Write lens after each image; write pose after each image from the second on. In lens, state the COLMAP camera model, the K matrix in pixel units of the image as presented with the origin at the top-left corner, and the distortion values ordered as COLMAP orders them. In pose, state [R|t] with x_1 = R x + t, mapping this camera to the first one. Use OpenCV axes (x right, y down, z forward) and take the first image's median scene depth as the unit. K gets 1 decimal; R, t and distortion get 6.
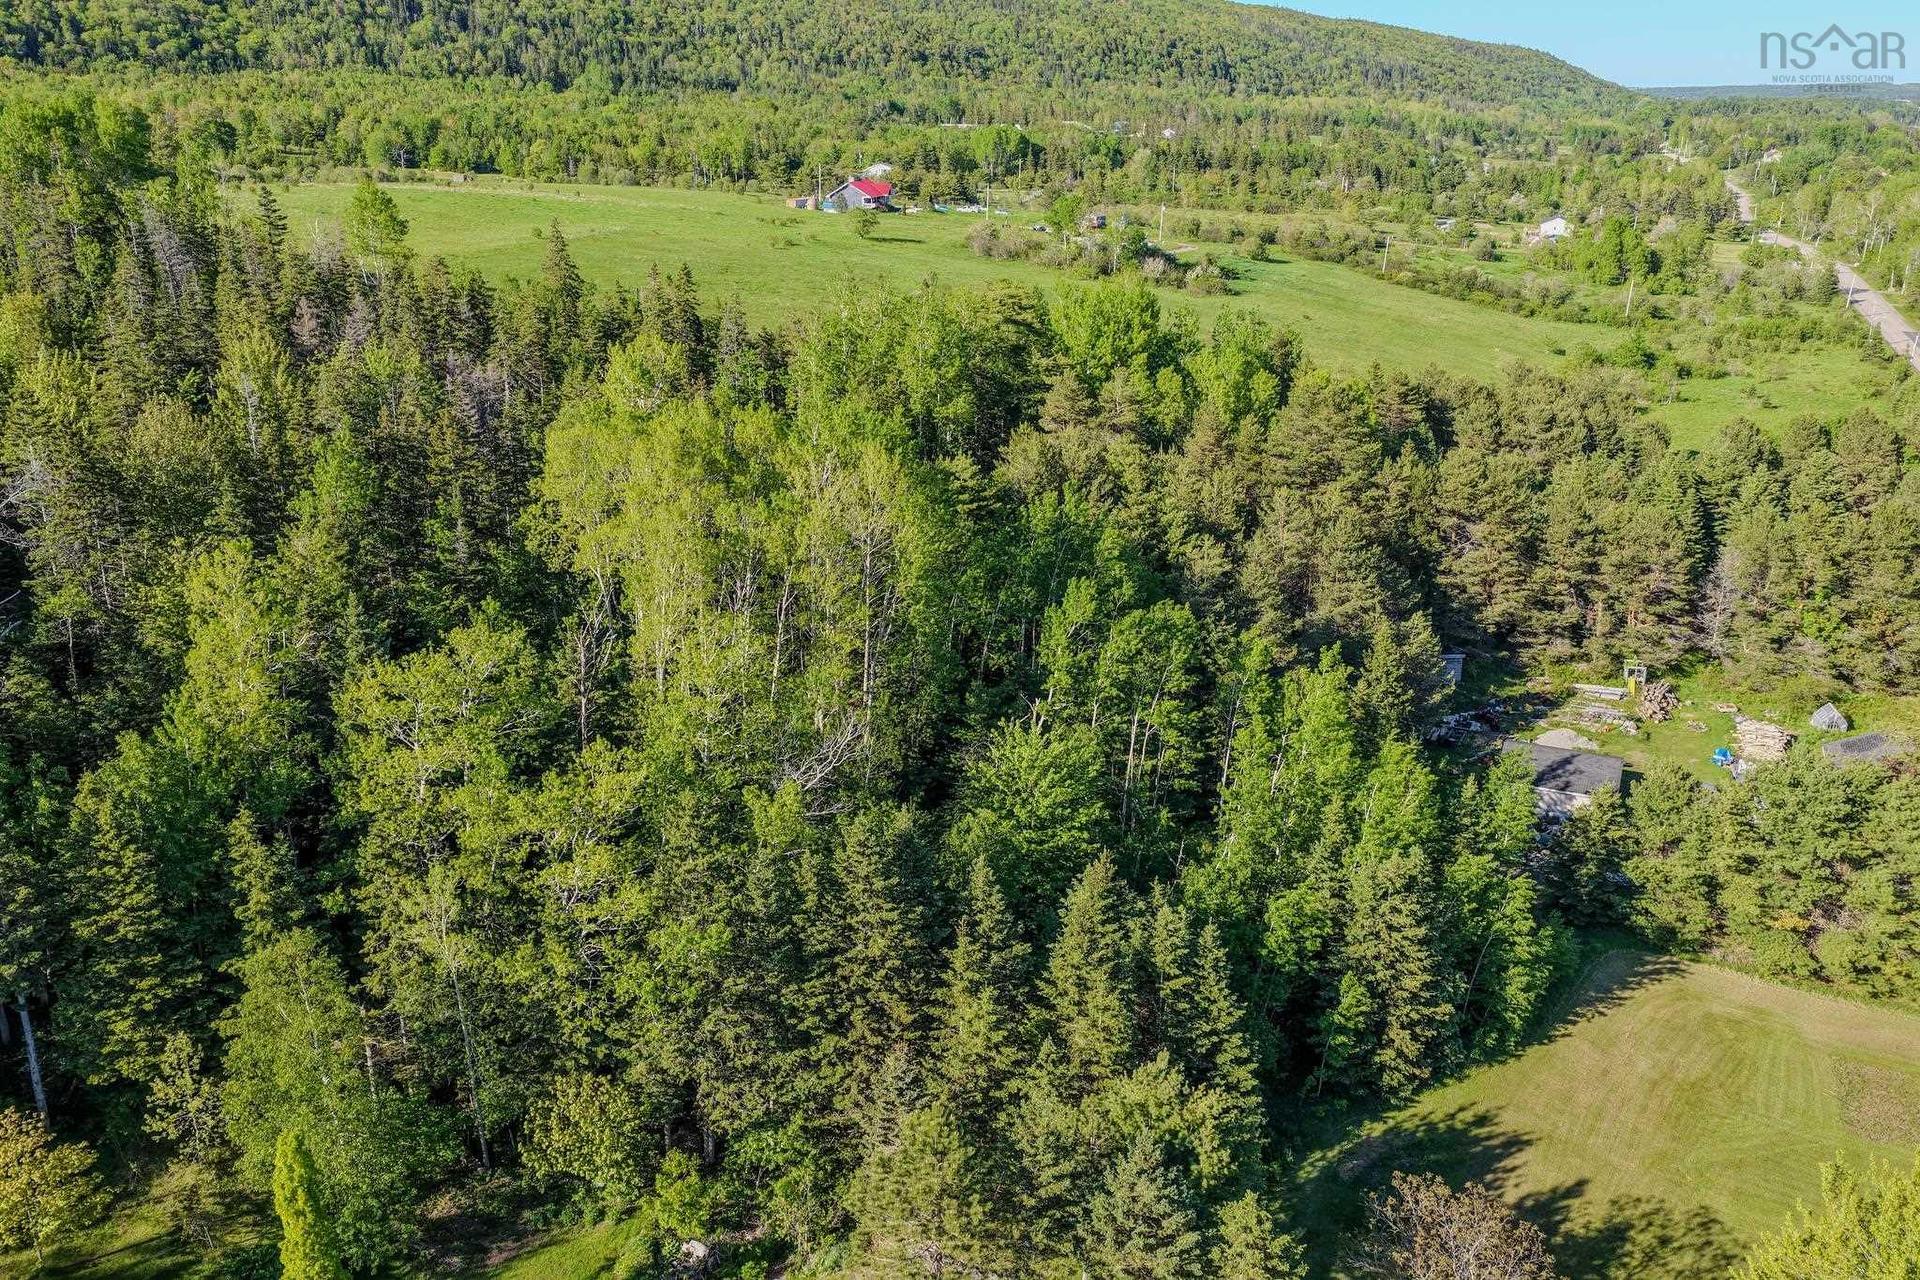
lens RADIAL K [[1599.3, 0, 968.7], [0, 1599.3, 630.4], [0, 0, 1]] dist [-0.011069, 0.042479]
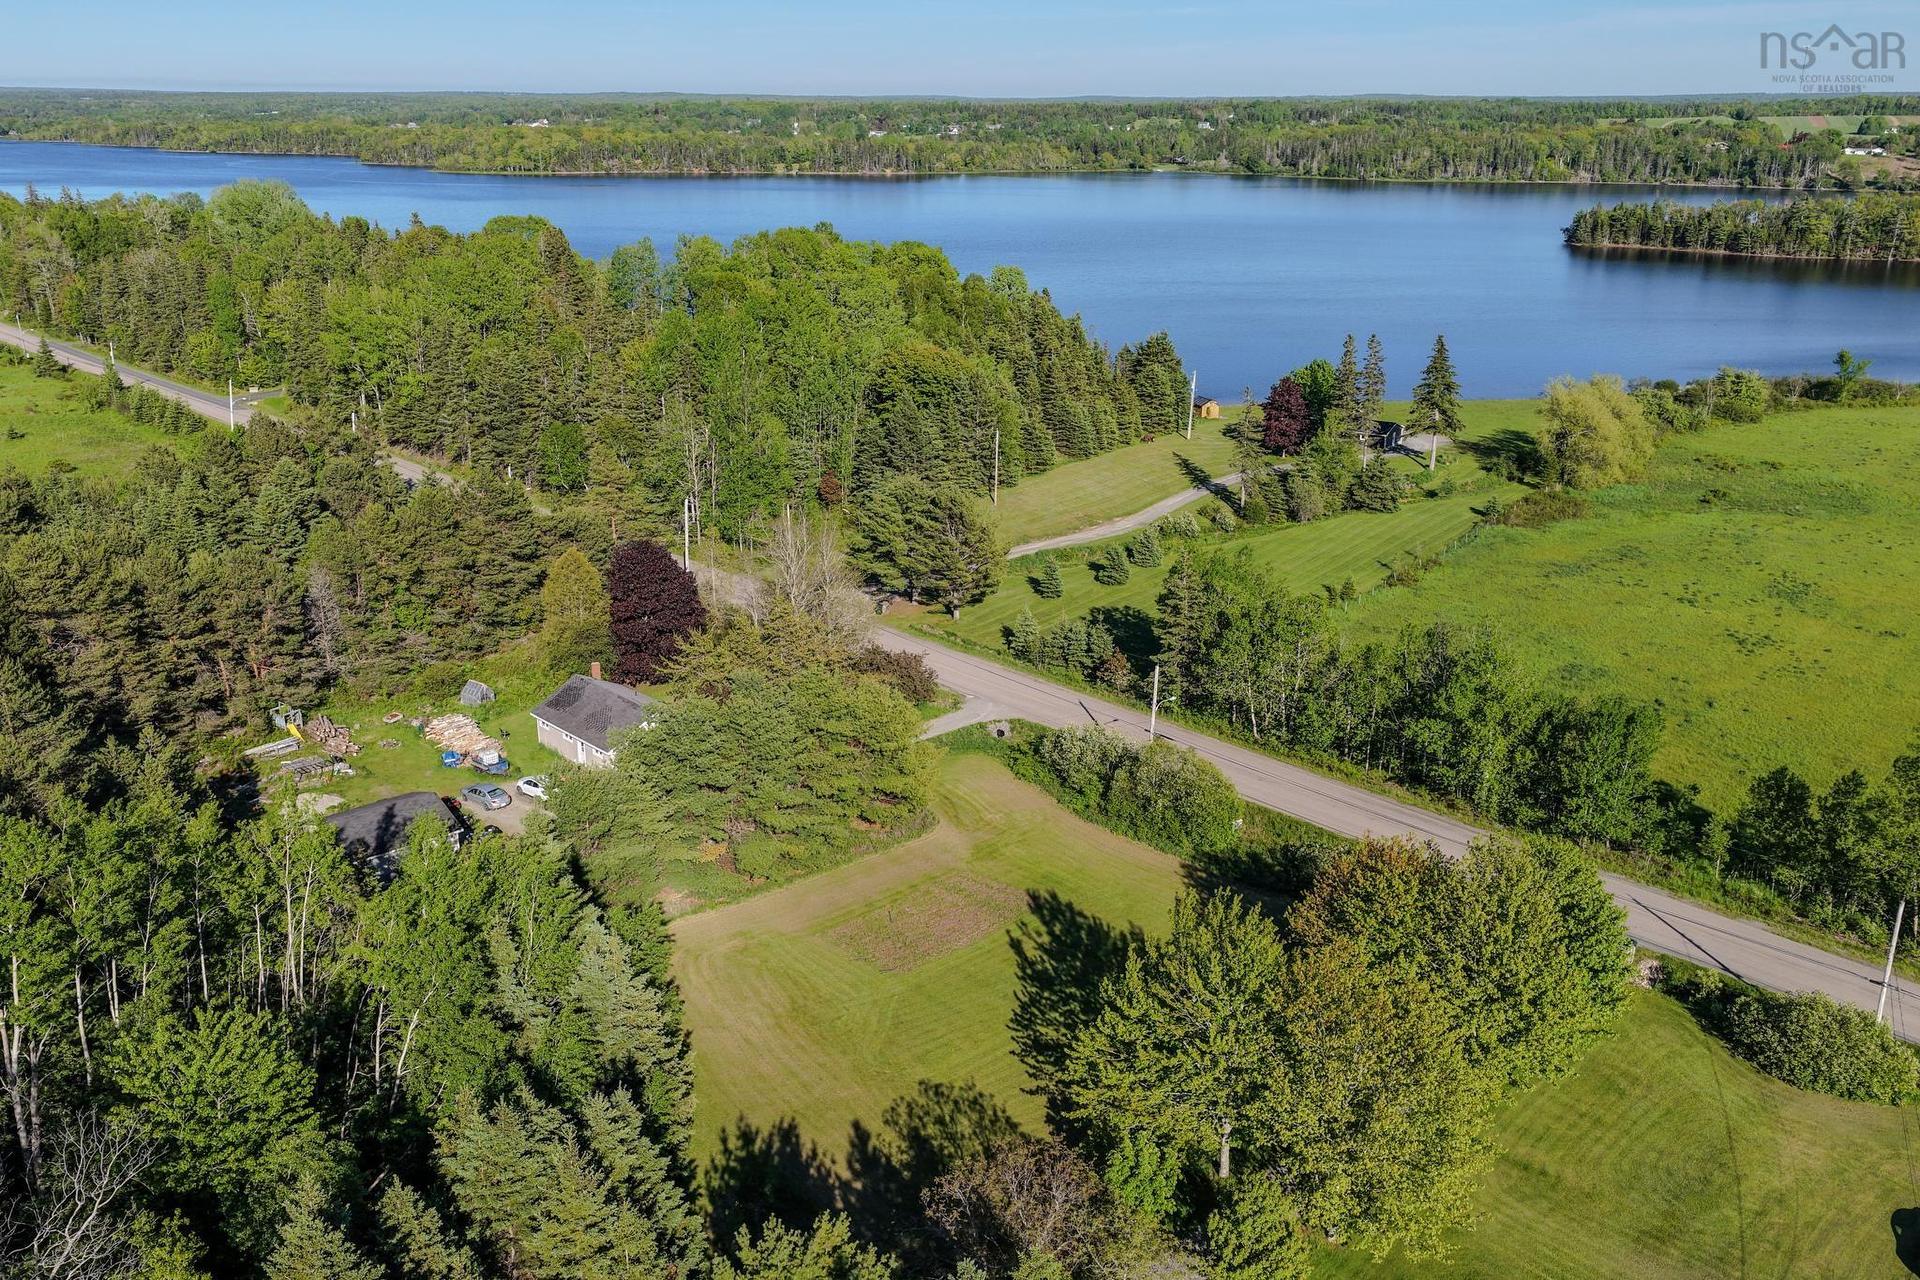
lens RADIAL K [[1599.3, 0, 968.7], [0, 1599.3, 630.4], [0, 0, 1]] dist [-0.011069, 0.042479]
pose [[0.405083, -0.288696, 0.867503, -0.227418], [0.292017, 0.939993, 0.176462, -0.072688], [-0.866391, 0.181844, 0.465080, 0.203373]]
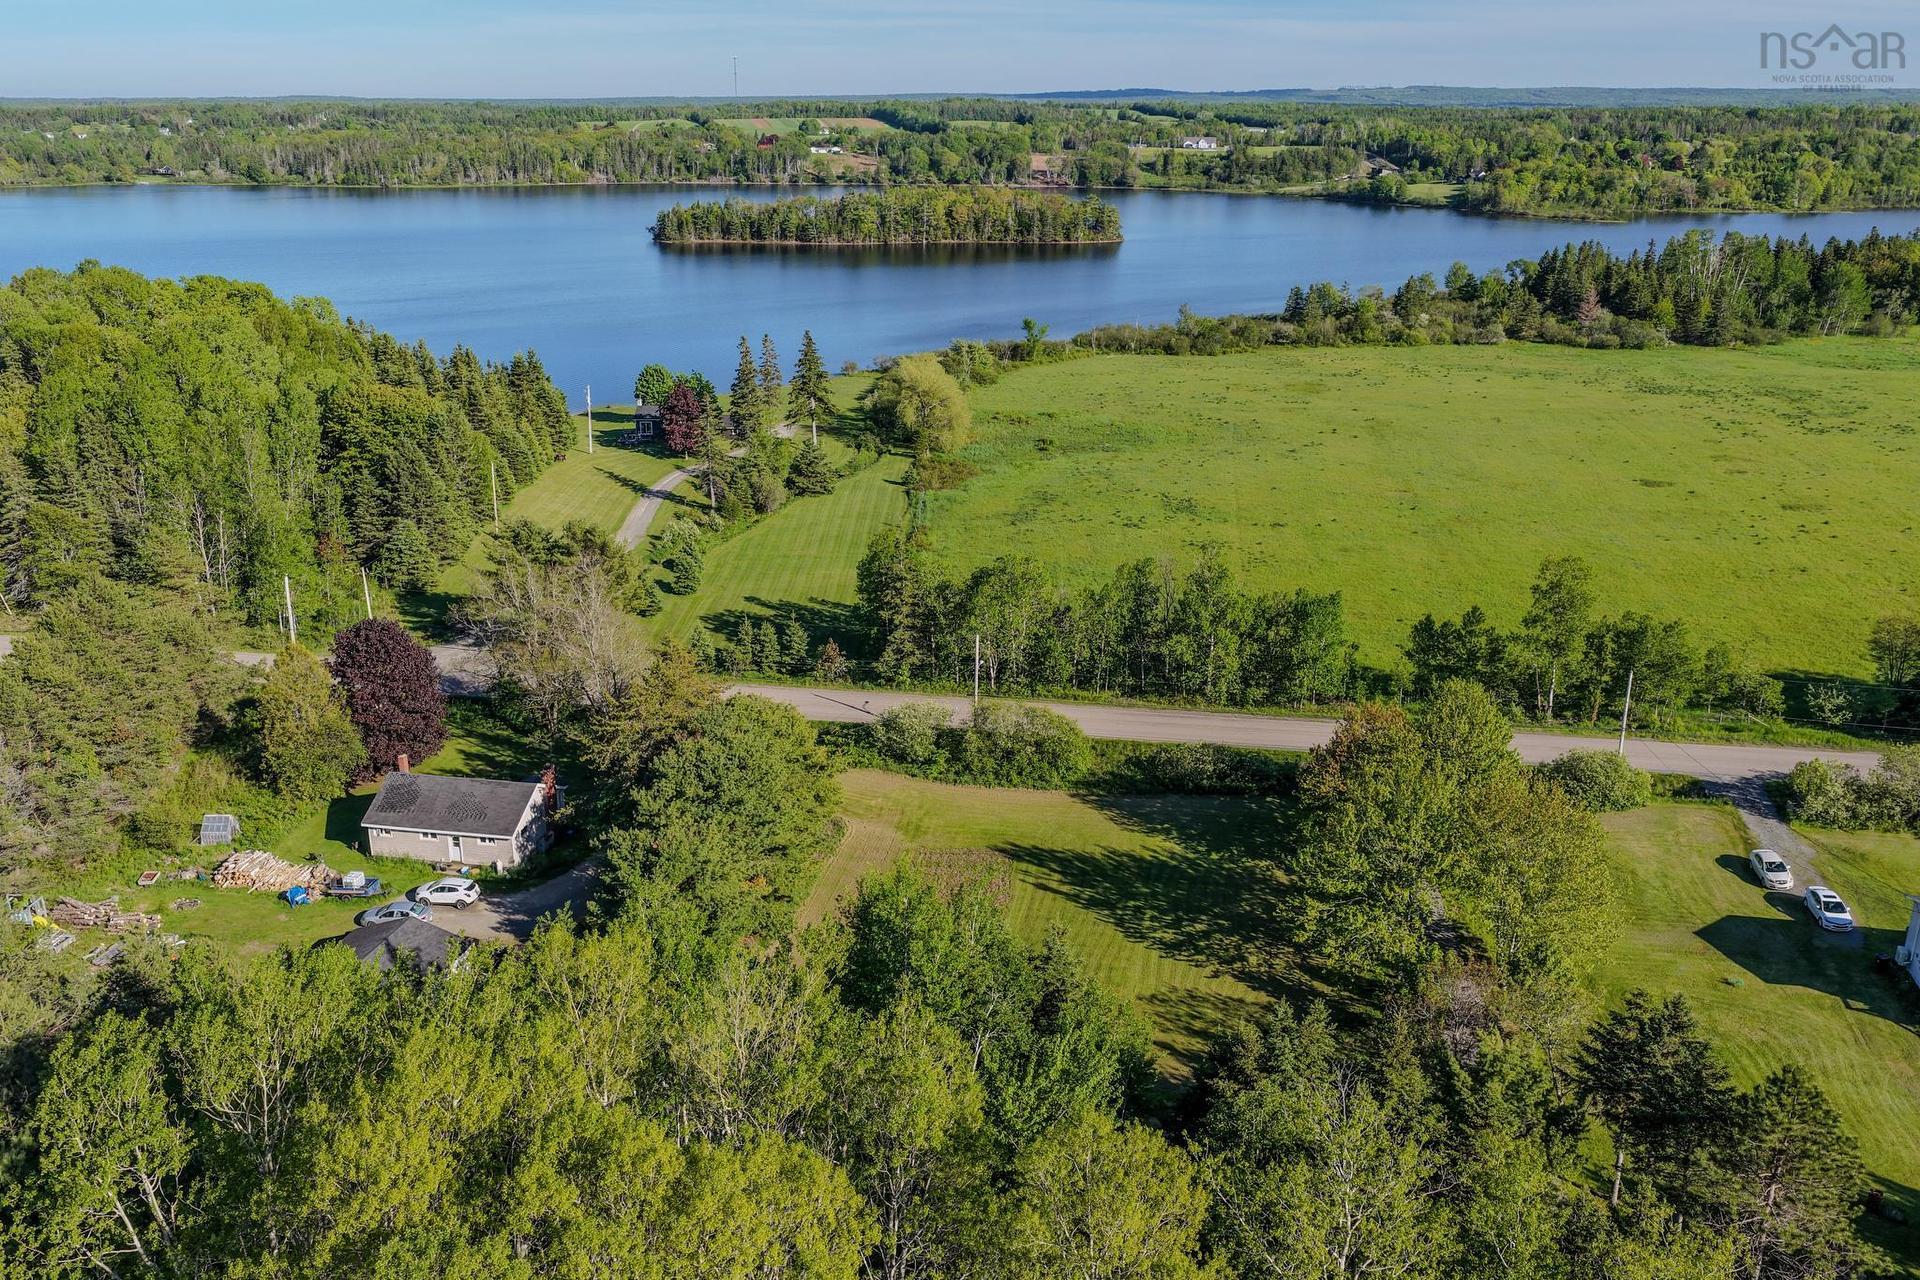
lens RADIAL K [[1599.3, 0, 968.7], [0, 1599.3, 630.4], [0, 0, 1]] dist [-0.011069, 0.042479]
pose [[-0.201474, -0.308463, 0.929655, -0.341363], [0.314385, 0.878536, 0.359634, -0.225567], [-0.927669, 0.364727, -0.080026, 0.603905]]
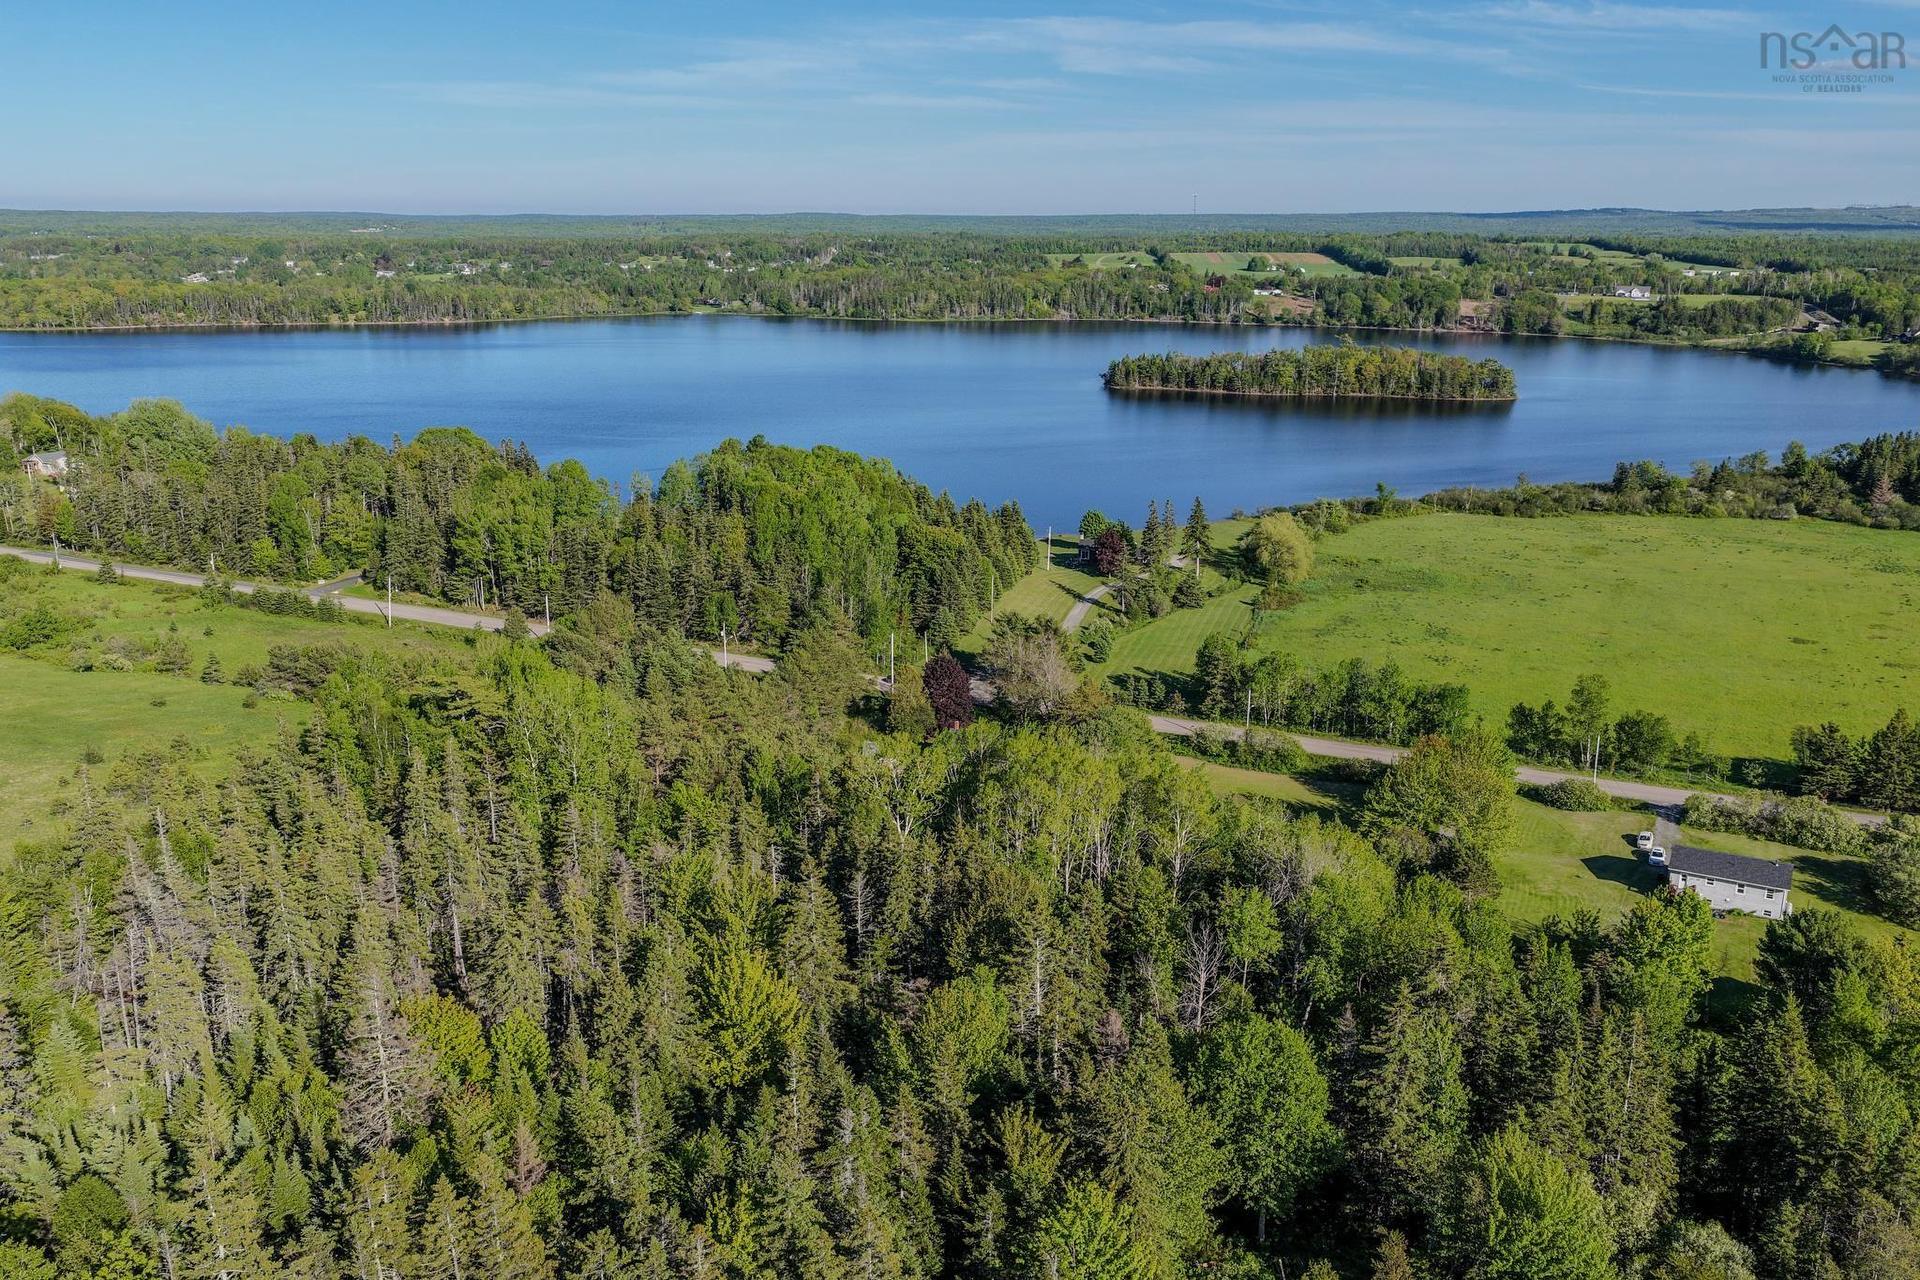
lens RADIAL K [[1599.3, 0, 968.7], [0, 1599.3, 630.4], [0, 0, 1]] dist [-0.011069, 0.042479]
pose [[0.073074, -0.252474, 0.964840, -1.199518], [0.317018, 0.923131, 0.217550, -0.431352], [-0.945600, 0.289974, 0.147496, 0.536175]]
